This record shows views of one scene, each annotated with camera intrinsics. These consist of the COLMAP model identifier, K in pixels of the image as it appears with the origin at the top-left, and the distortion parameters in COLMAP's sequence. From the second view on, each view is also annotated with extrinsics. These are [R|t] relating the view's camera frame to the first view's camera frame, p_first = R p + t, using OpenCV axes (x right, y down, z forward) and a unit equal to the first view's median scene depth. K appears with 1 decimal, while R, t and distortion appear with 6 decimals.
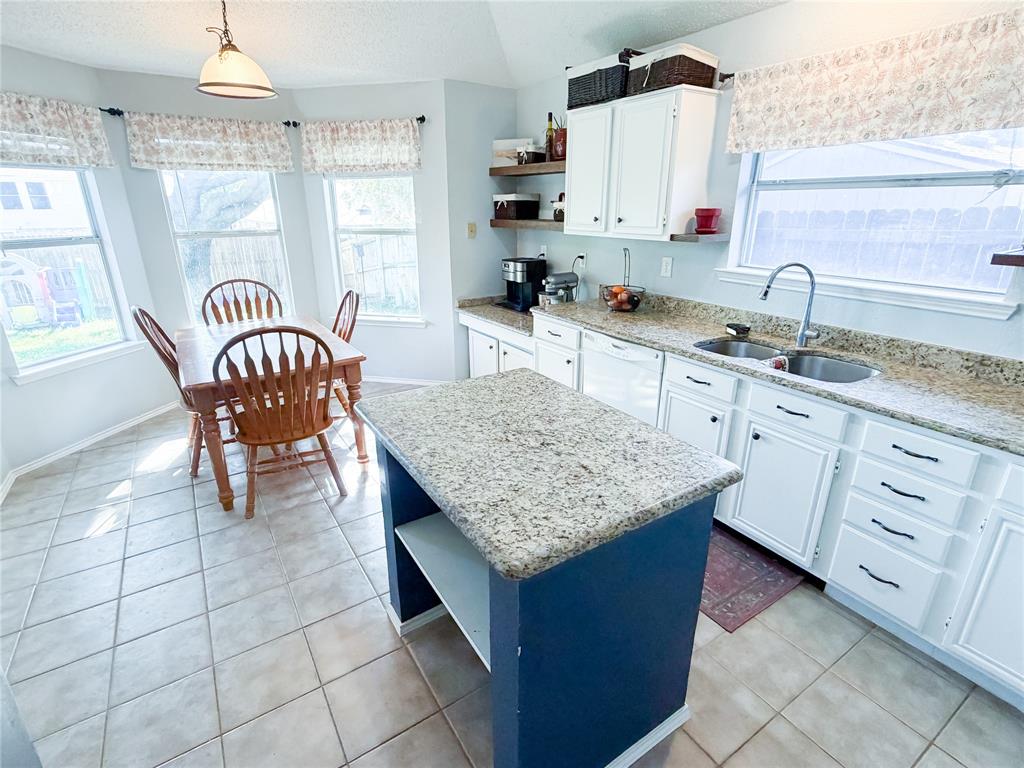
lens RADIAL K [[510.8, 0, 512.0], [0, 510.8, 384.0], [0, 0, 1]] dist [0.003257, 0.000461]
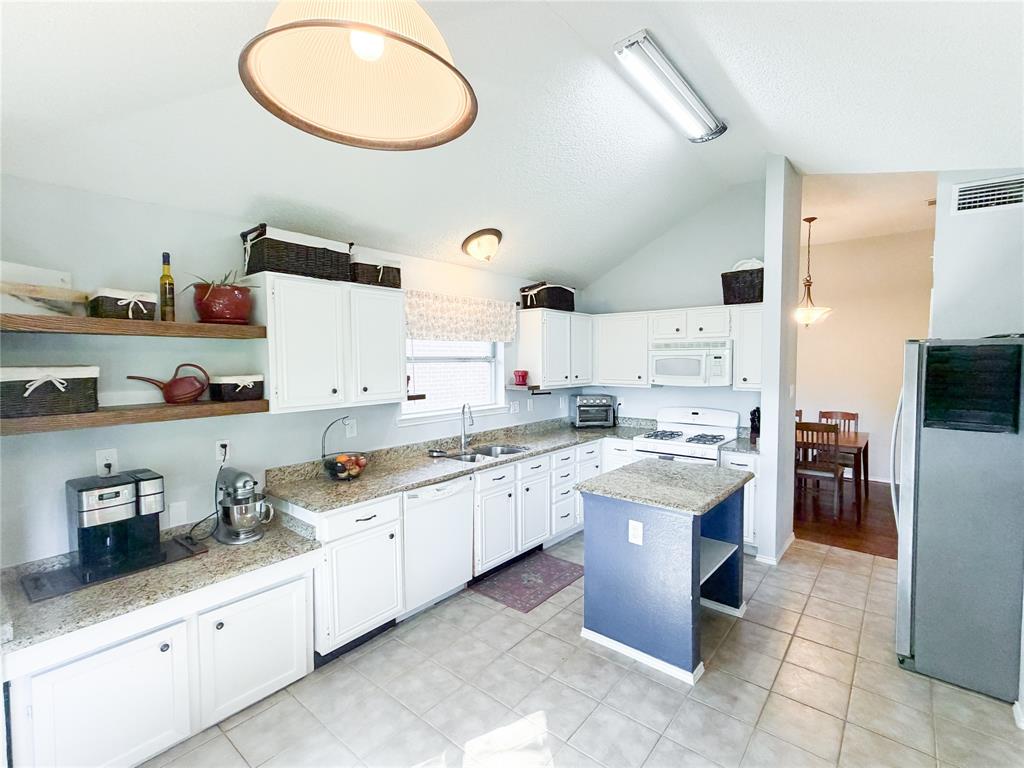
lens RADIAL K [[470.2, 0, 512.0], [0, 470.2, 384.0], [0, 0, 1]] dist [0.001065, 0.000088]
pose [[-0.295159, -0.044255, 0.954423, -0.789624], [0.329254, 0.933028, 0.145086, -0.369229], [-0.896924, 0.357071, -0.260821, 0.971859]]
